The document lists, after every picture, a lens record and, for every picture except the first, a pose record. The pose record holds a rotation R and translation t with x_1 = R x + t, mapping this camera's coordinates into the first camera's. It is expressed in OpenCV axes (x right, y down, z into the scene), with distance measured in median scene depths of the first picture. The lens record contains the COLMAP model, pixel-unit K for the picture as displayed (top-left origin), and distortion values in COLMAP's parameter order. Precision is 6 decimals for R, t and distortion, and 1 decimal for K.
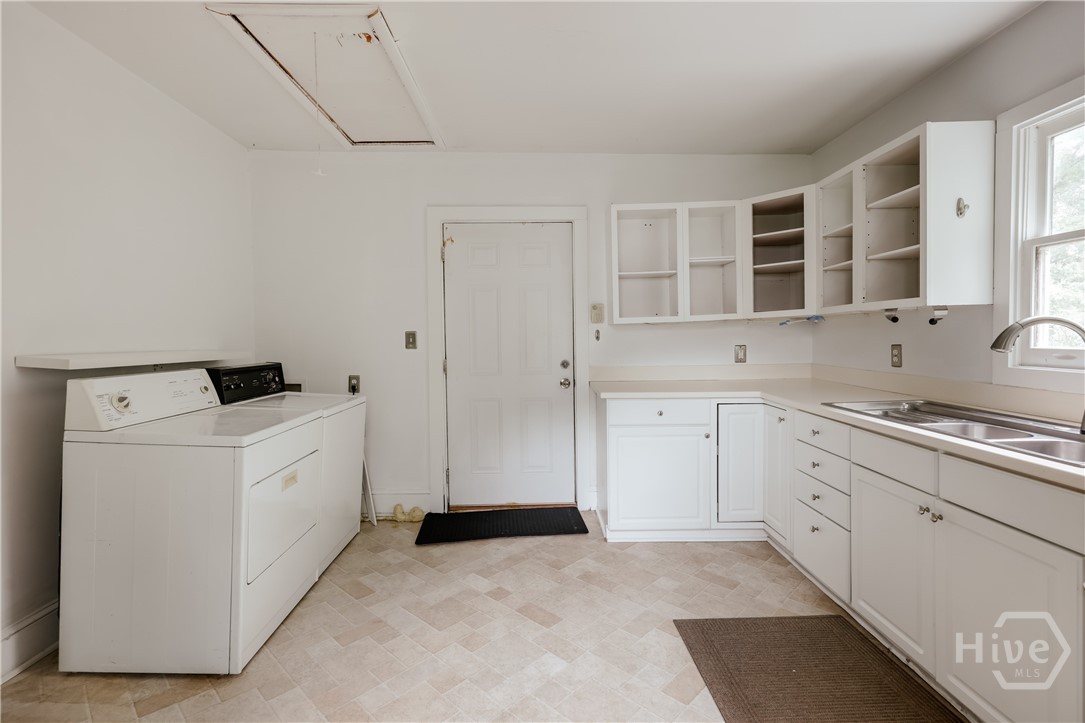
lens RADIAL K [[500.6, 0, 542.5], [0, 500.6, 361.5], [0, 0, 1]] dist [0.001317, 0.000153]
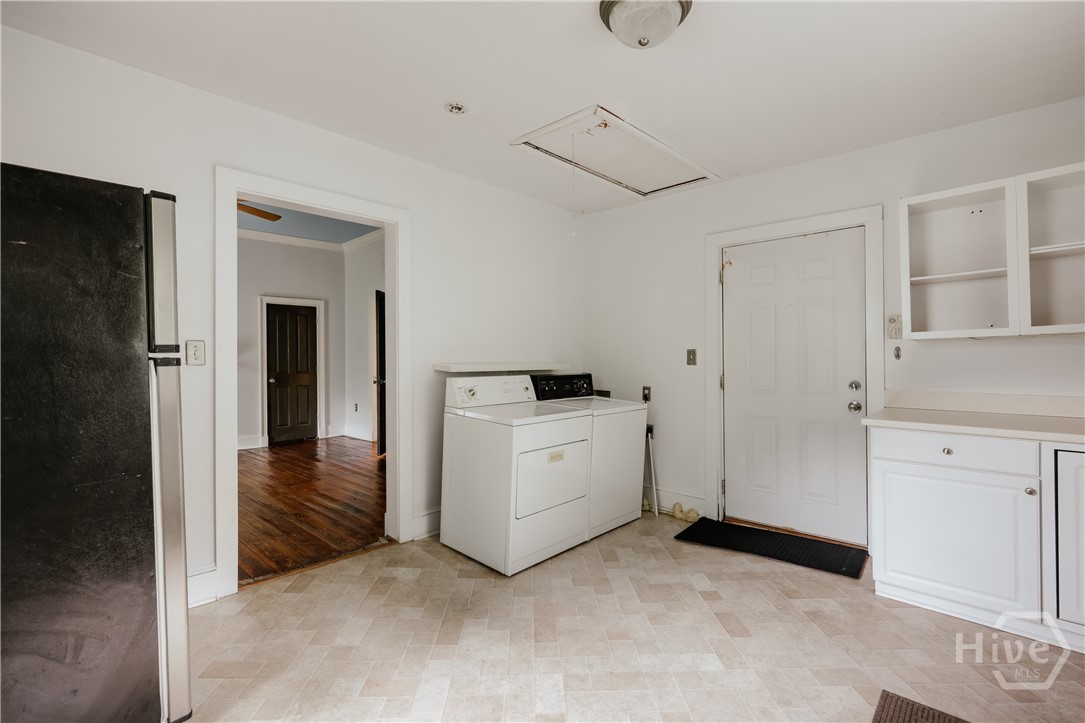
lens RADIAL K [[489.5, 0, 549.1], [0, 489.5, 365.1], [0, 0, 1]] dist [0.000991, 0.000147]
pose [[0.721509, 0.018929, -0.692146, 0.313915], [-0.036781, 0.999263, -0.011013, -0.001357], [0.691428, 0.033404, 0.721673, -0.003810]]
